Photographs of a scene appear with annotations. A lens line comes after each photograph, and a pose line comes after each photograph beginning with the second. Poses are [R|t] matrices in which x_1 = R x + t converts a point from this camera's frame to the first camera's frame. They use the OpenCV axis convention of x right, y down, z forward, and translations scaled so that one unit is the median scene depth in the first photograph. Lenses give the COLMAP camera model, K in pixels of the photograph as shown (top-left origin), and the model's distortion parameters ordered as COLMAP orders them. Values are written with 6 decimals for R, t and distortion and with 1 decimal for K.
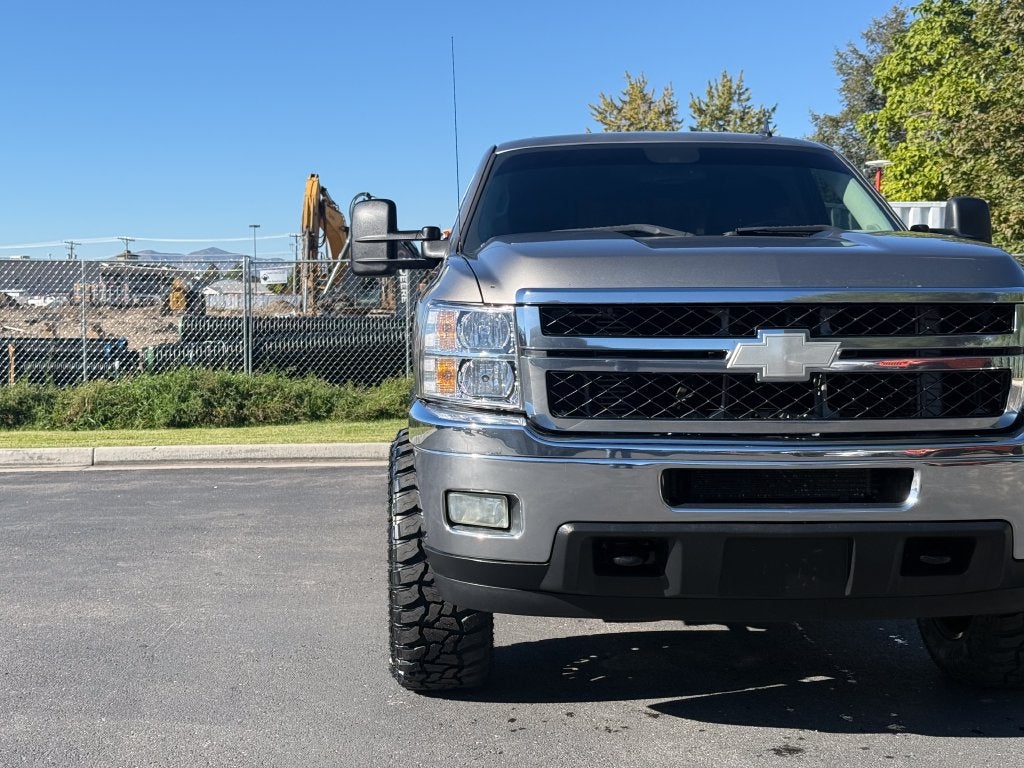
lens RADIAL K [[1422.7, 0, 512.0], [0, 1422.7, 384.0], [0, 0, 1]] dist [0.197576, -0.411101]
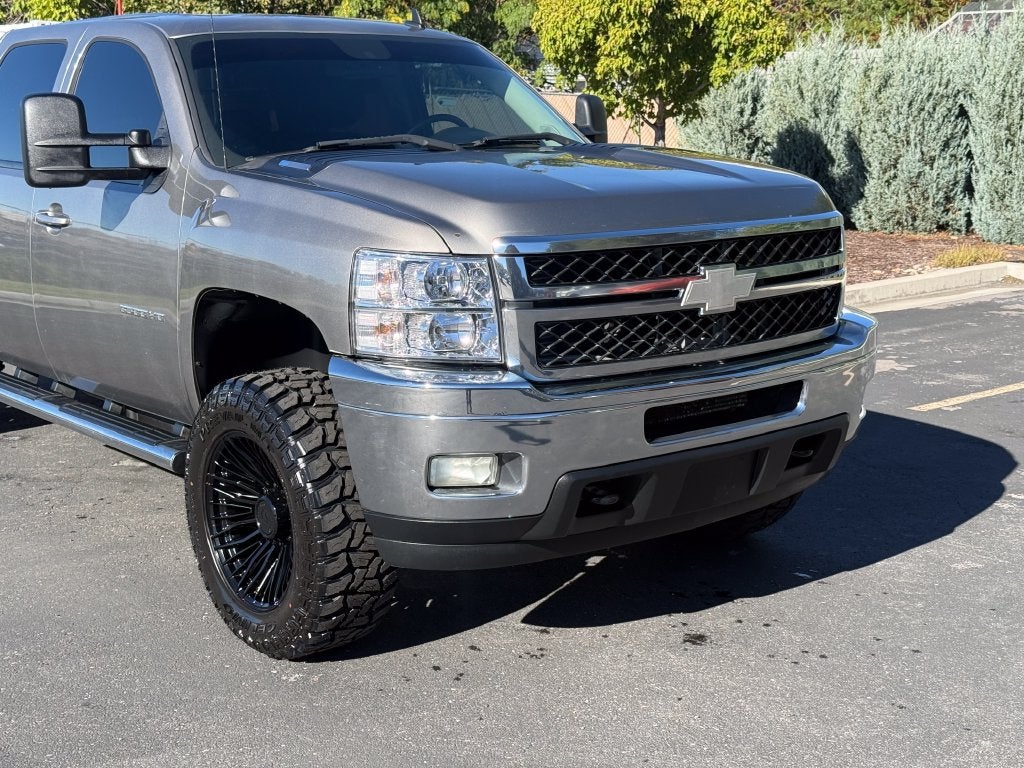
lens RADIAL K [[1424.8, 0, 517.5], [0, 1424.8, 366.1], [0, 0, 1]] dist [0.201431, -0.450116]
pose [[0.808893, -0.108483, 0.577862, -0.422548], [0.035164, 0.989998, 0.136631, -0.086834], [-0.586904, -0.090199, 0.804617, 0.164577]]
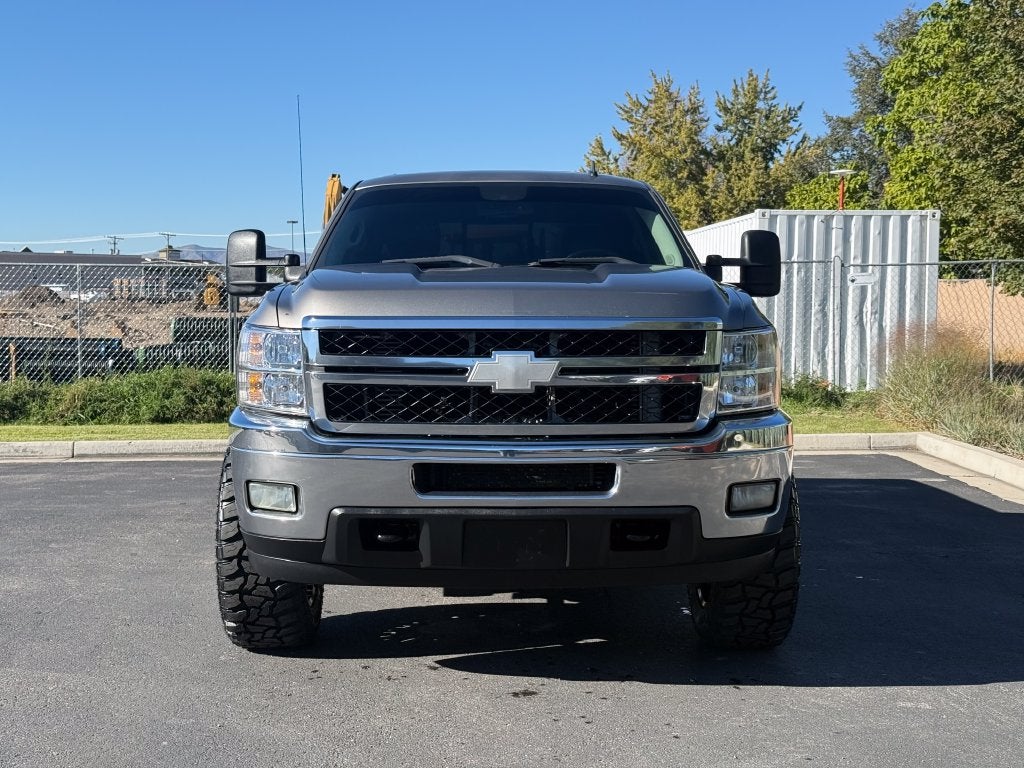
lens RADIAL K [[1422.7, 0, 512.0], [0, 1422.7, 384.0], [0, 0, 1]] dist [0.197576, -0.411101]
pose [[0.999575, 0.005161, -0.028676, 0.168286], [-0.005060, 0.999981, 0.003601, -0.010643], [0.028694, -0.003454, 0.999582, -0.170806]]
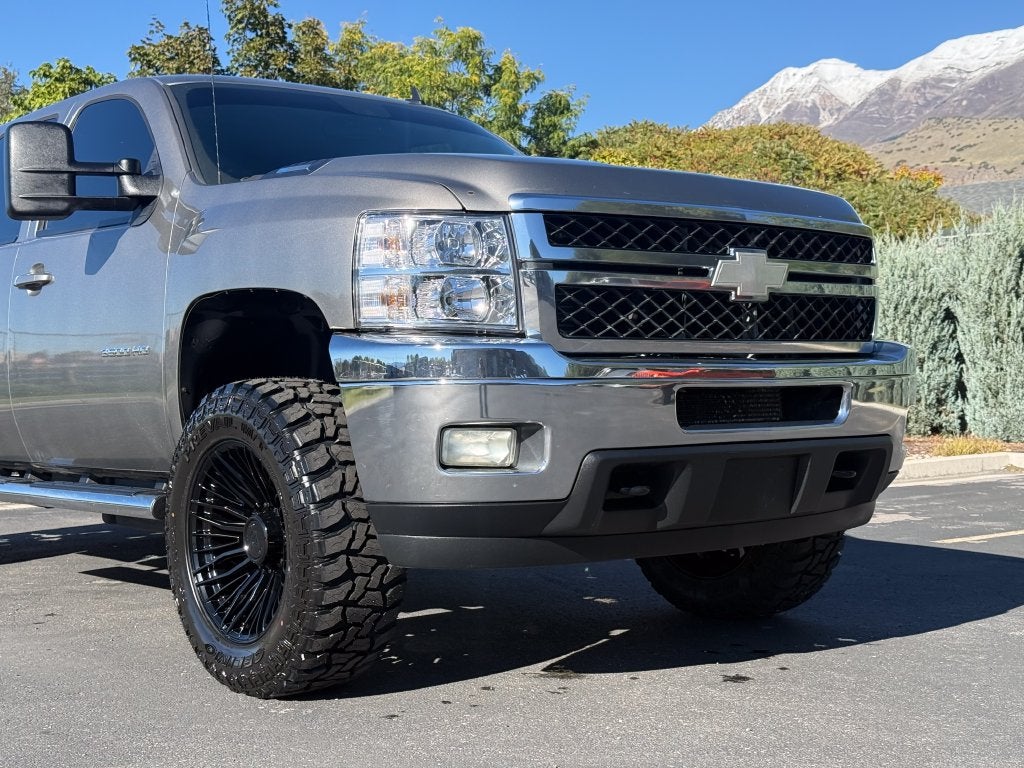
lens RADIAL K [[1422.7, 0, 512.0], [0, 1422.7, 384.0], [0, 0, 1]] dist [0.197576, -0.411101]
pose [[0.802891, -0.011405, 0.596016, -0.406130], [0.044920, 0.998132, -0.041412, 0.067727], [-0.594431, 0.060022, 0.801904, 0.229014]]
